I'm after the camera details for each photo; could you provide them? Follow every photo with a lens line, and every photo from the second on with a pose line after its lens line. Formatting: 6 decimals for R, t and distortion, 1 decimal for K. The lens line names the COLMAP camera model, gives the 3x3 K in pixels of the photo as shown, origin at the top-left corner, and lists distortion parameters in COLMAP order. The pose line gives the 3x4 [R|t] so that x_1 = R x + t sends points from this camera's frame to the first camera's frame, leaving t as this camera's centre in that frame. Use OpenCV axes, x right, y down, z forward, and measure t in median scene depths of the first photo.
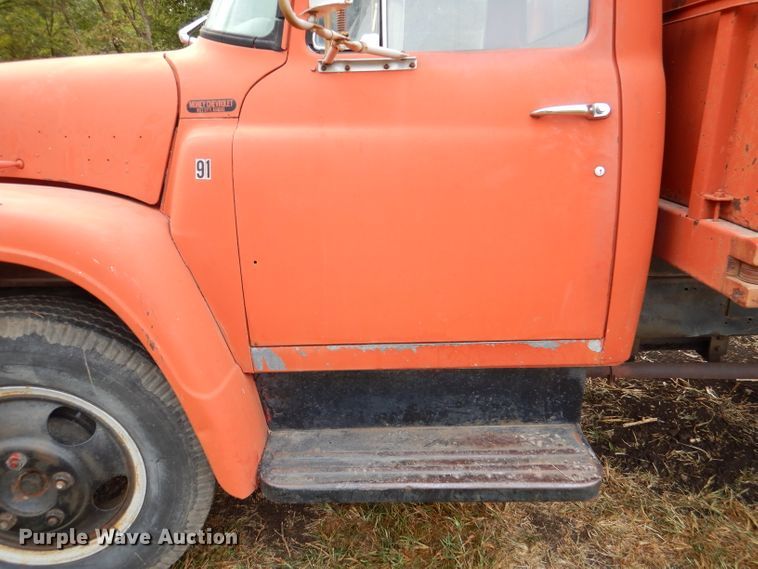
lens RADIAL K [[553.1, 0, 379.0], [0, 553.1, 284.5], [0, 0, 1]] dist [0.059996, -0.001169]
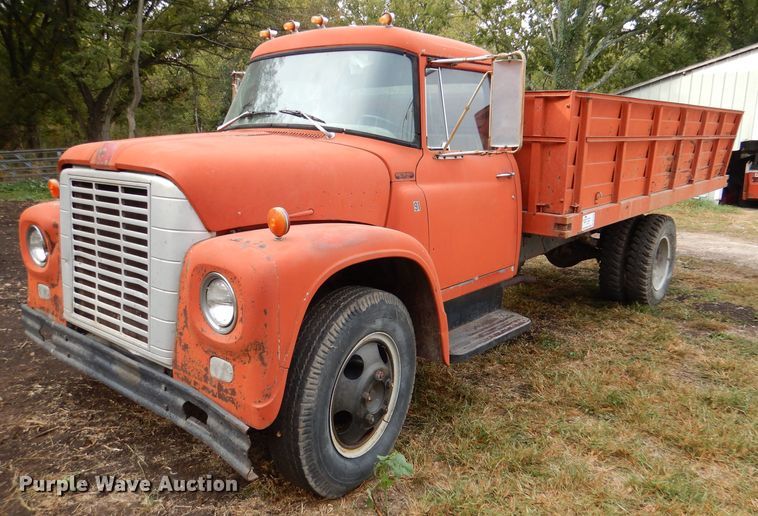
lens RADIAL K [[610.9, 0, 379.0], [0, 610.9, 258.0], [0, 0, 1]] dist [0.048620, -0.012134]
pose [[0.630504, -0.126079, 0.765877, -1.960817], [0.211040, 0.977393, -0.012838, -0.020971], [-0.746945, 0.169725, 0.642858, -0.271211]]
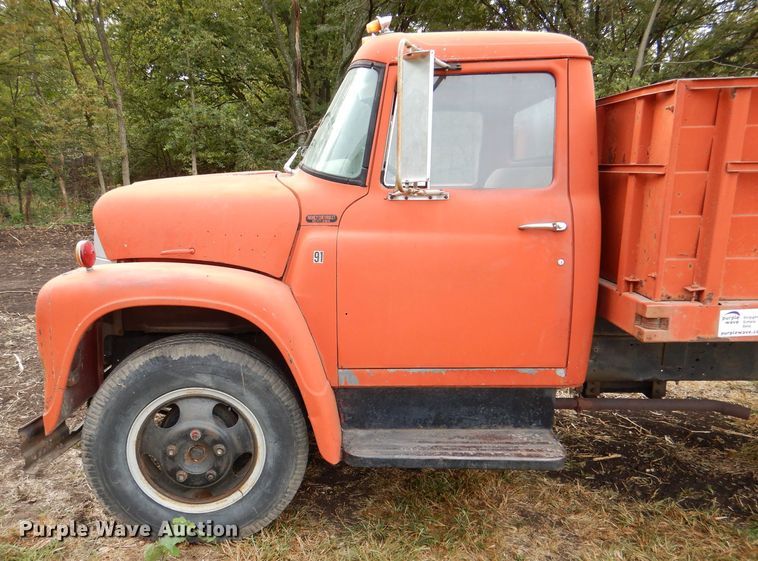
lens RADIAL K [[590.5, 0, 340.8], [0, 590.5, 318.1], [0, 0, 1]] dist [0.057479, 0.007600]
pose [[0.999562, 0.019241, -0.022508, -0.188359], [-0.021008, 0.996484, -0.081109, 0.105011], [0.020868, 0.081546, 0.996451, -0.667186]]
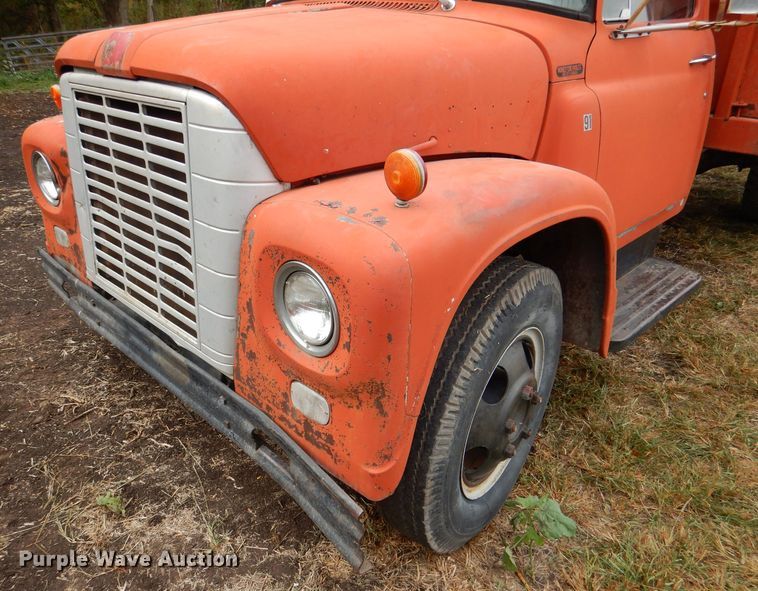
lens RADIAL K [[606.0, 0, 321.8], [0, 606.0, 308.5], [0, 0, 1]] dist [0.034910, -0.009986]
pose [[0.722581, -0.305124, 0.620304, -1.621263], [0.215815, 0.952038, 0.216903, -0.217015], [-0.656735, -0.022859, 0.753775, 0.305038]]
